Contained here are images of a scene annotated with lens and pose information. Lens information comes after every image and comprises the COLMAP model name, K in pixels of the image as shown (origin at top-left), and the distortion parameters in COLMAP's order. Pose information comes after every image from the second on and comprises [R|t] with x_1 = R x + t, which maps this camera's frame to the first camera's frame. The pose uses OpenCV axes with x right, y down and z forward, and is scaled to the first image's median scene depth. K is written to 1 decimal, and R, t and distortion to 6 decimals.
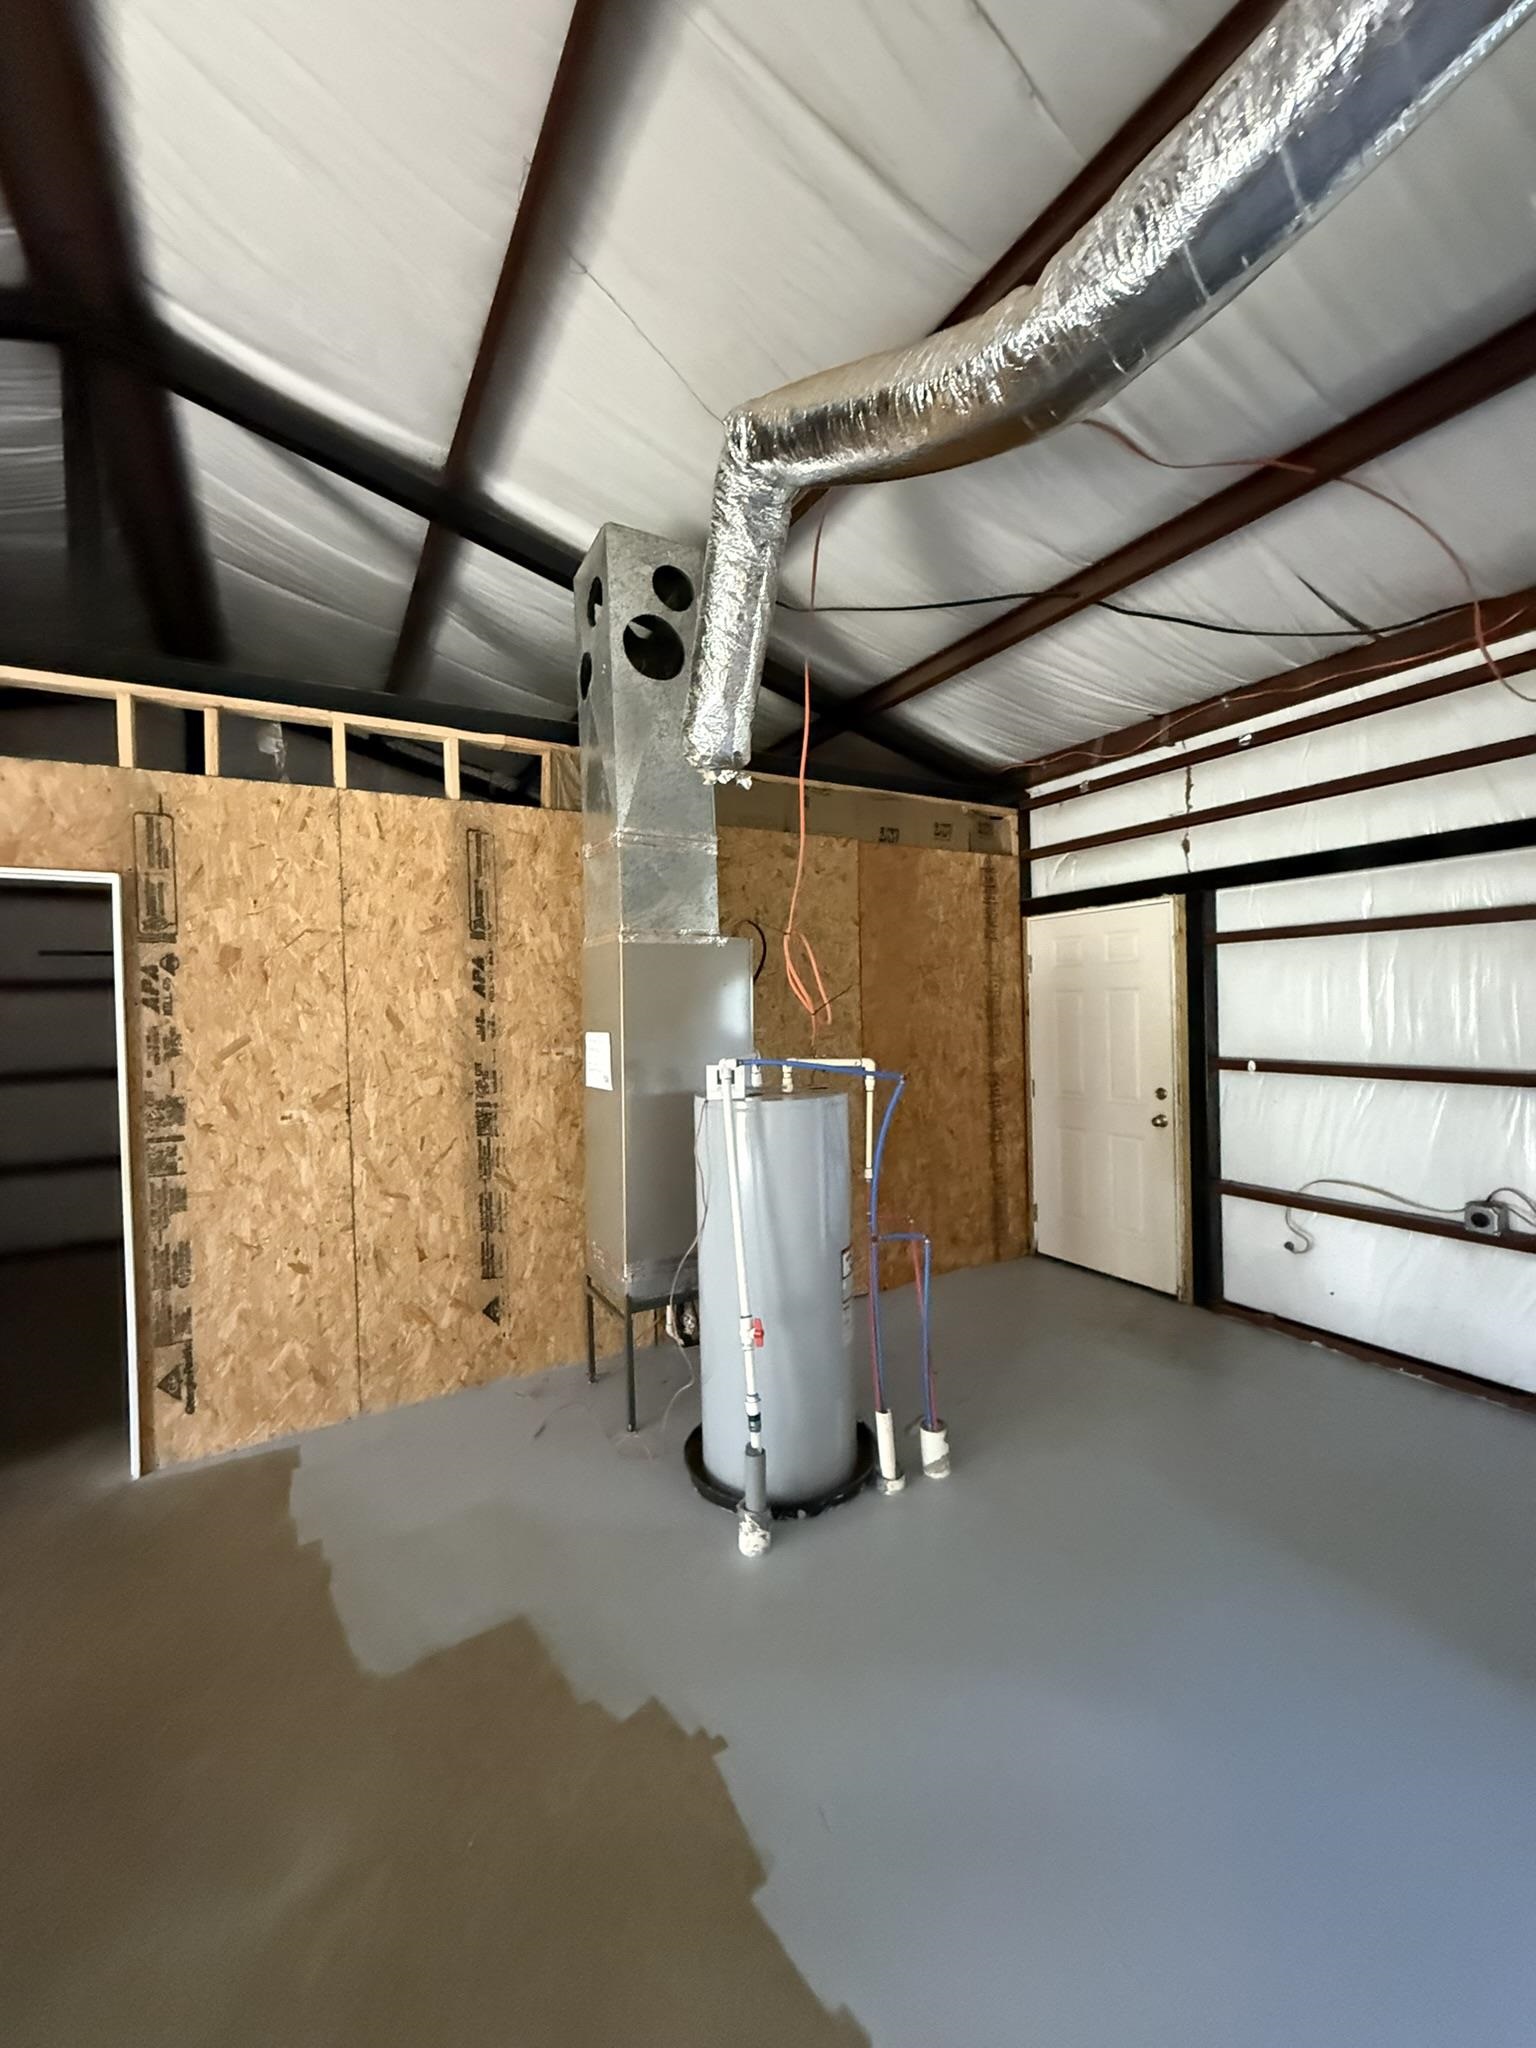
lens RADIAL K [[817.1, 0, 770.2], [0, 817.1, 1013.7], [0, 0, 1]] dist [-0.000510, 0.000841]
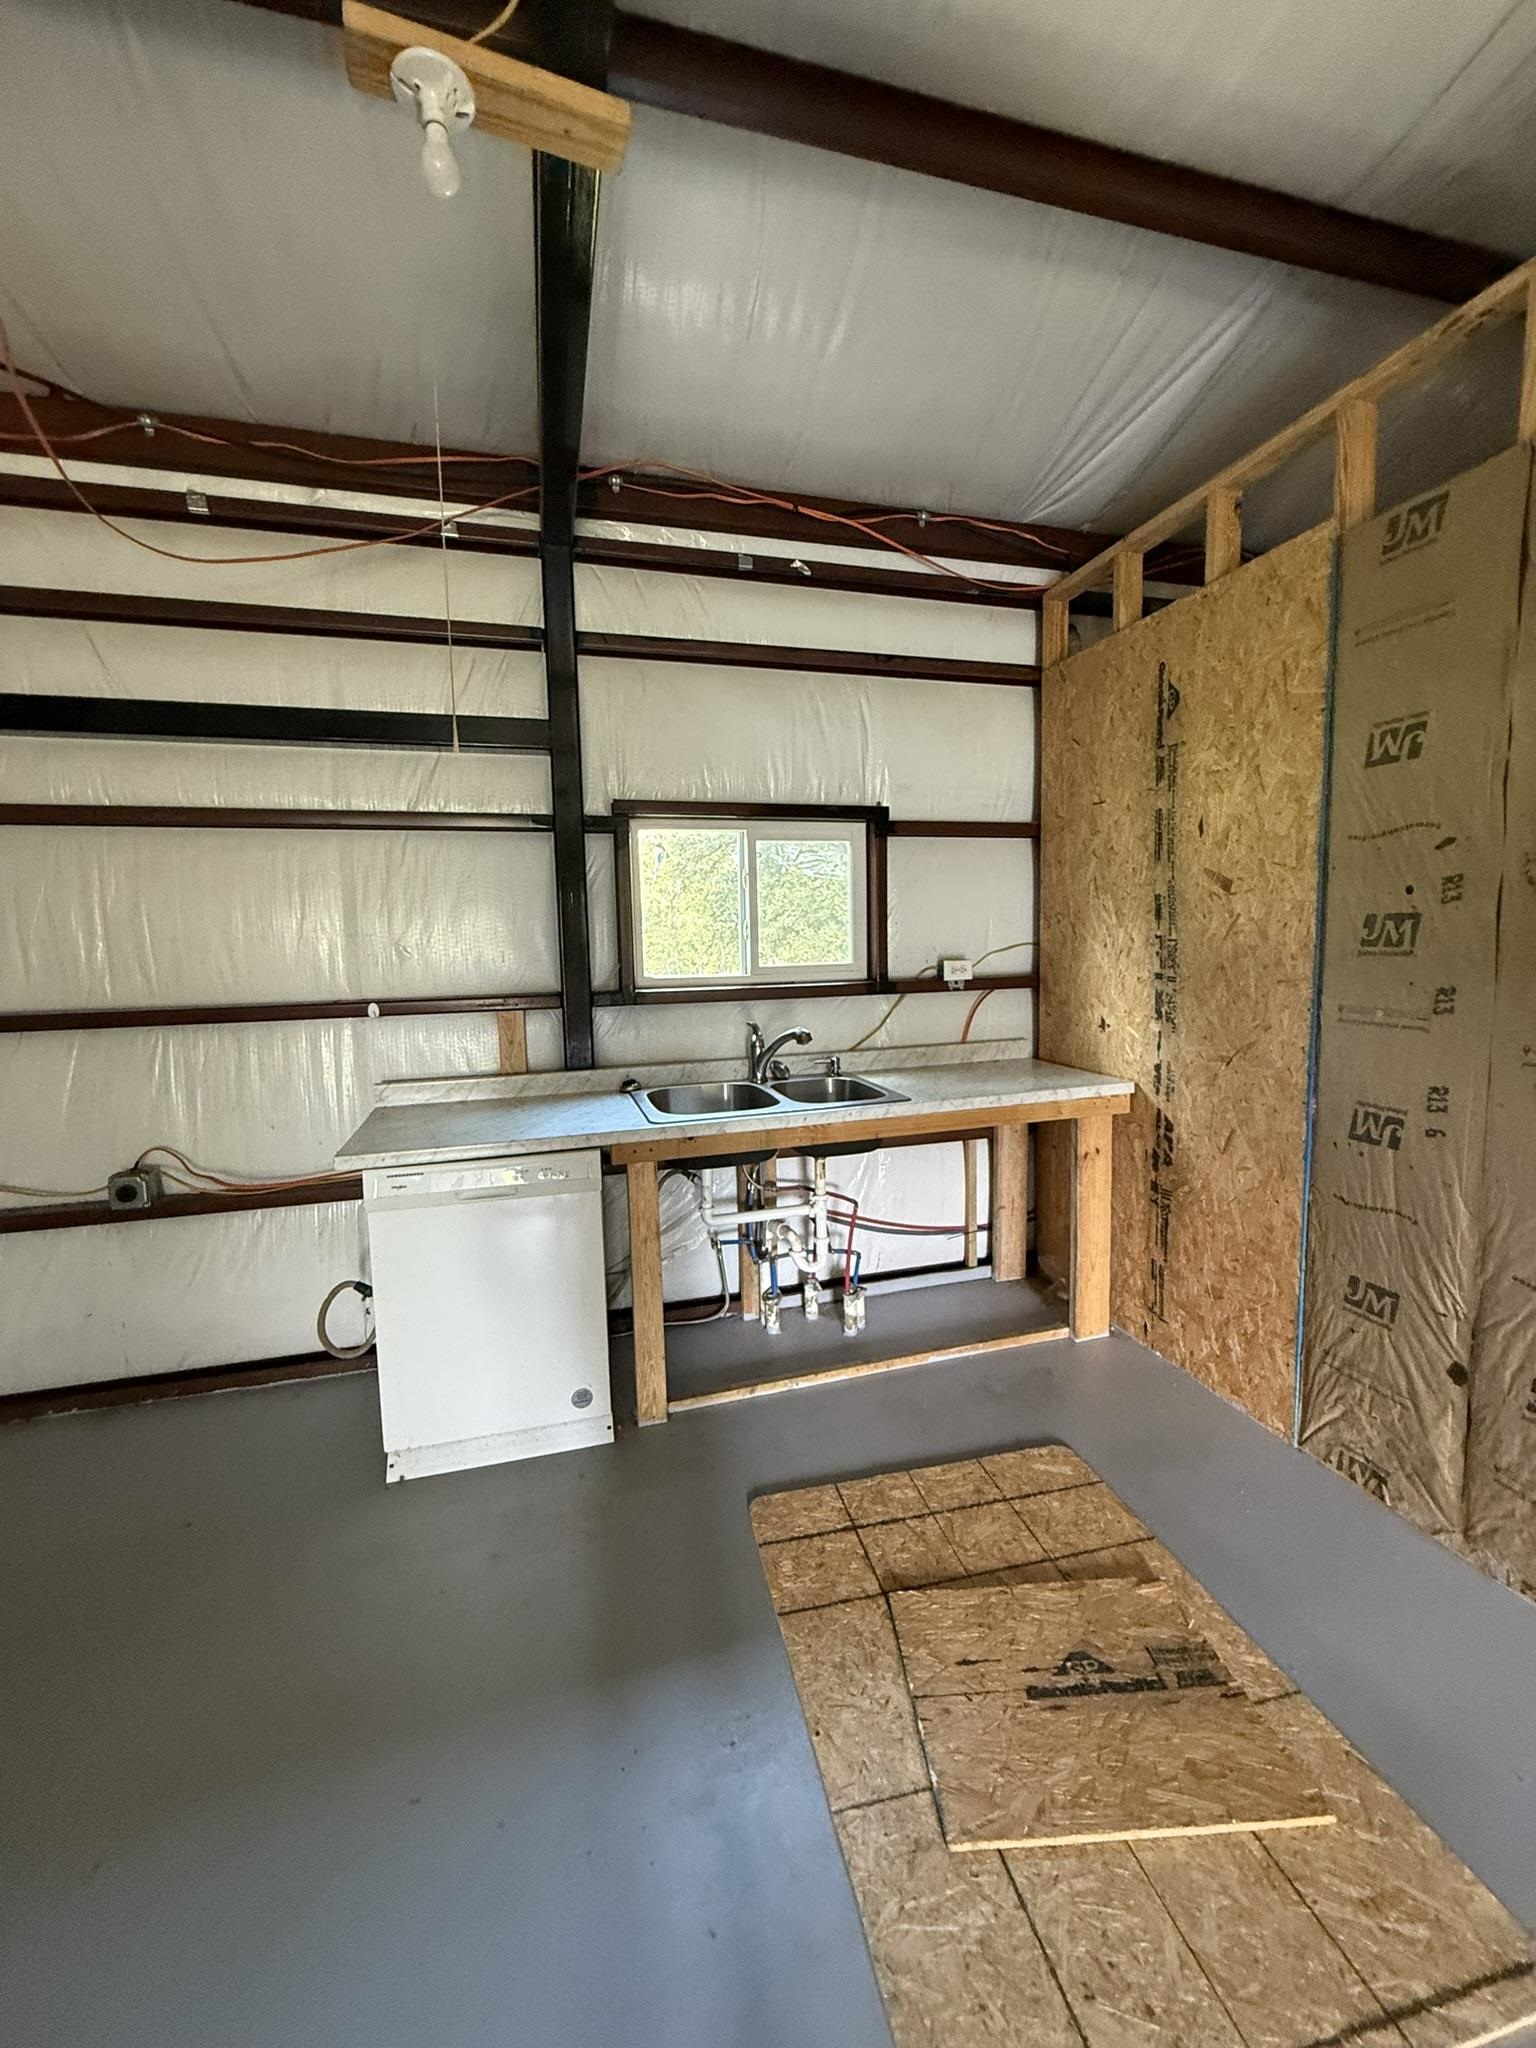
lens RADIAL K [[817.1, 0, 778.8], [0, 817.1, 1010.7], [0, 0, 1]] dist [-0.000510, 0.000841]
pose [[0.250344, -0.074483, 0.965288, 0.204274], [0.025424, 0.997198, 0.070351, 0.023196], [-0.967823, 0.006930, 0.251537, 0.129700]]
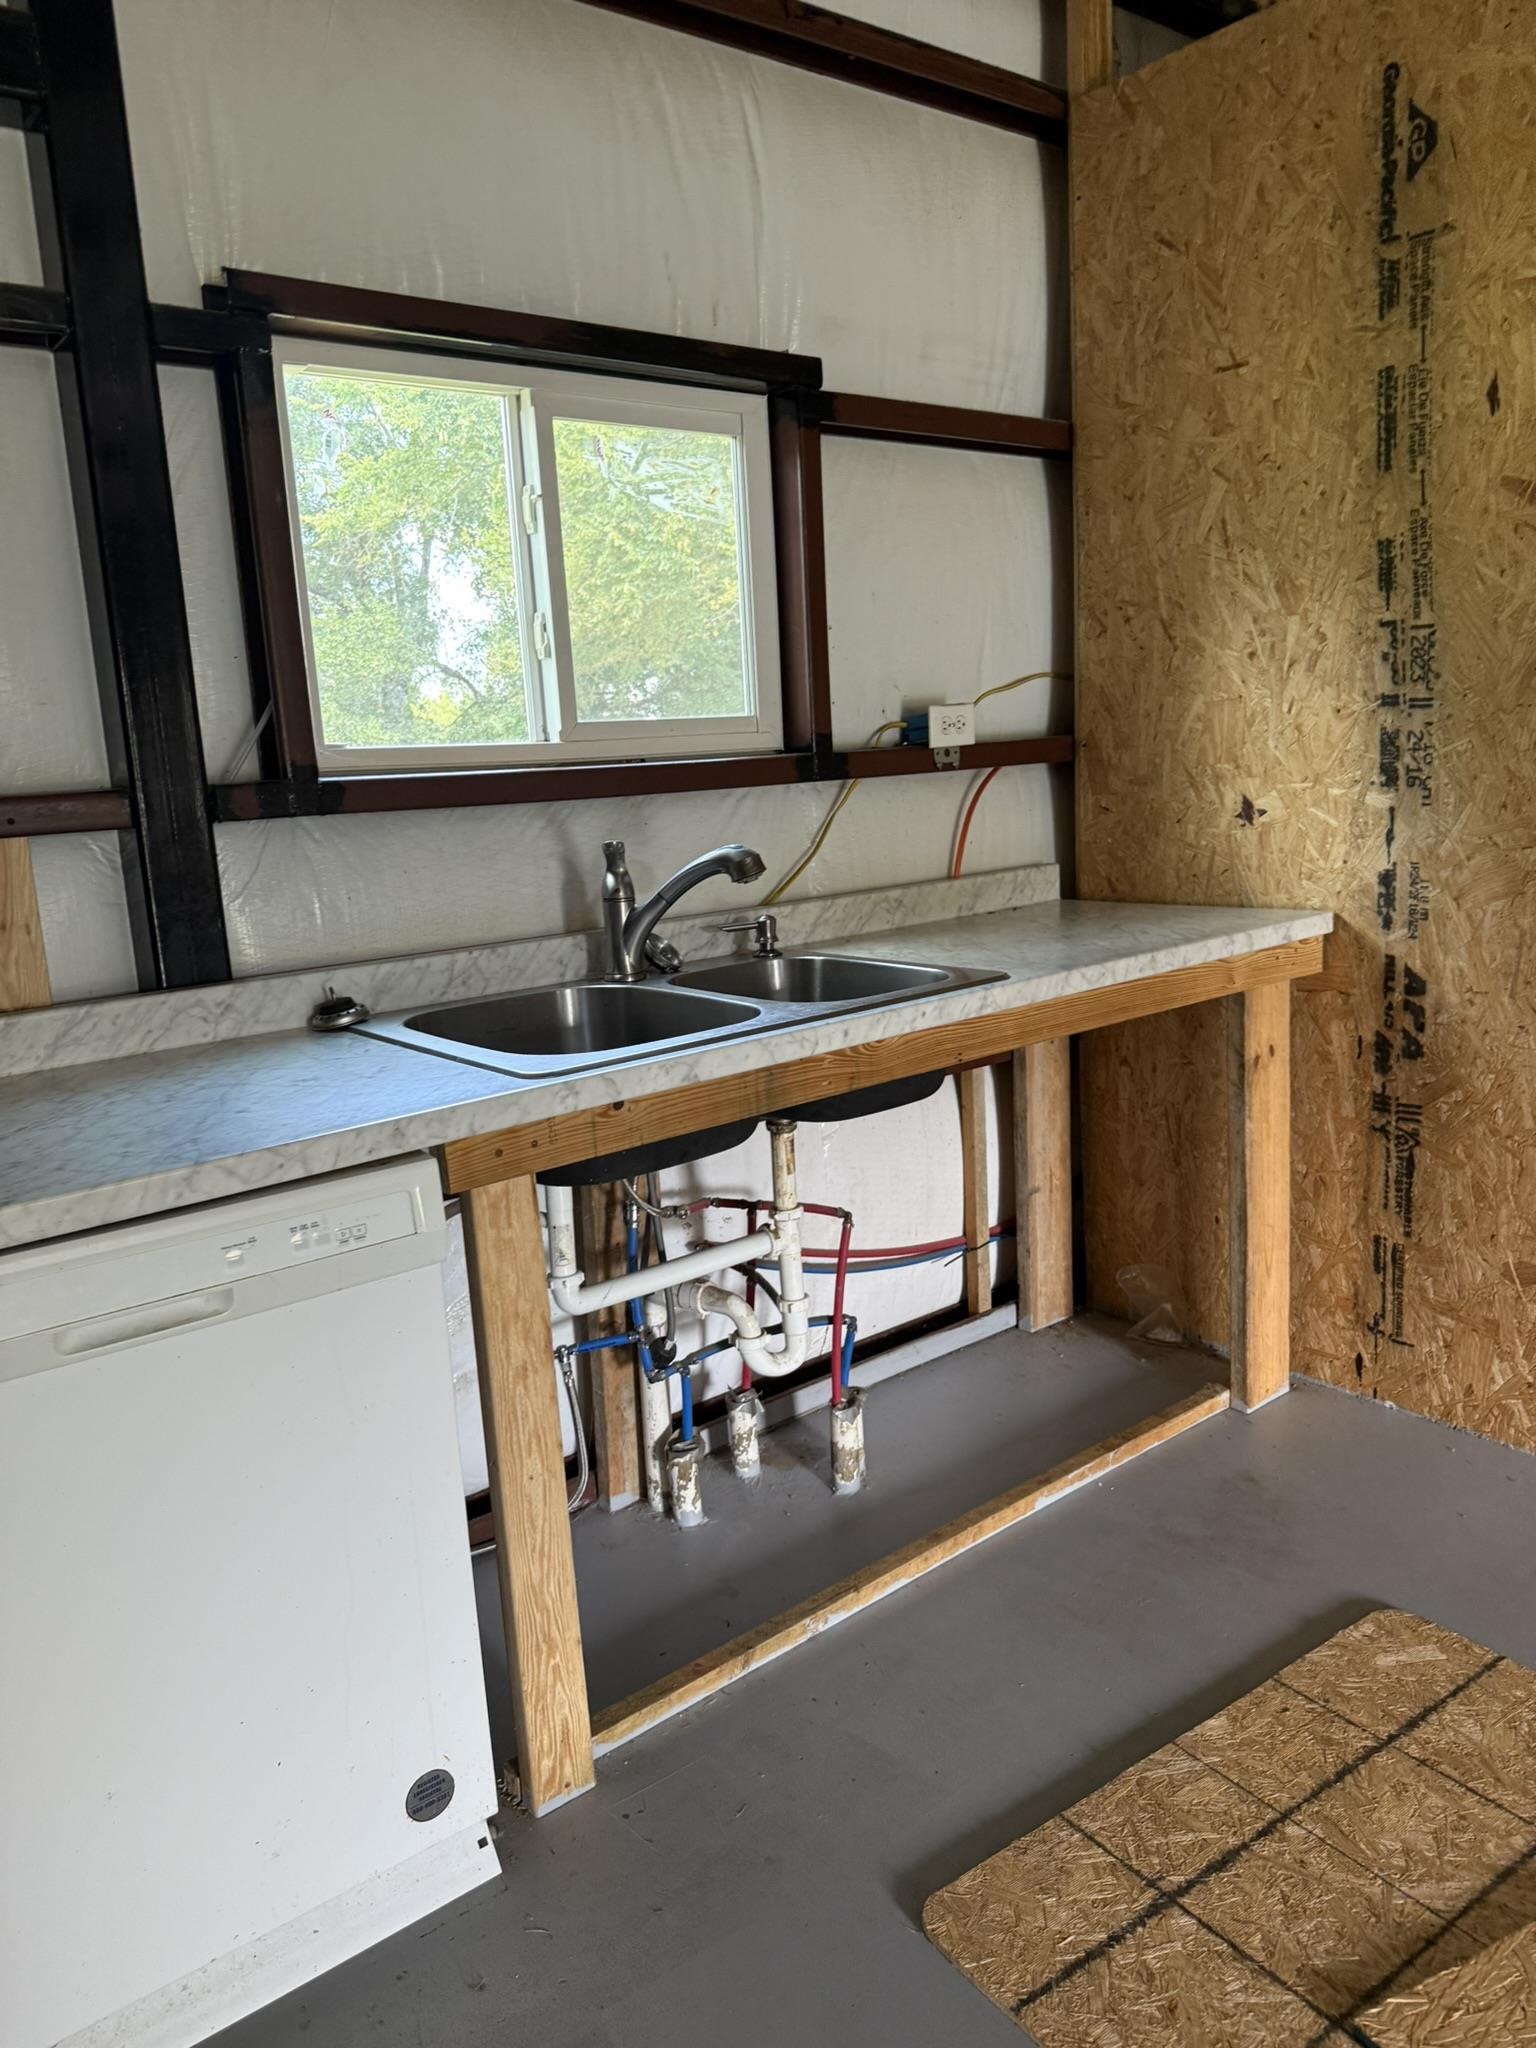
lens RADIAL K [[1443.2, 0, 738.4], [0, 1443.2, 1025.5], [0, 0, 1]] dist [0.026543, -0.035562]
pose [[-0.128794, -0.155416, 0.979417, 0.341300], [0.068657, 0.983876, 0.165151, 0.066184], [-0.989292, 0.088515, -0.116047, 0.361959]]
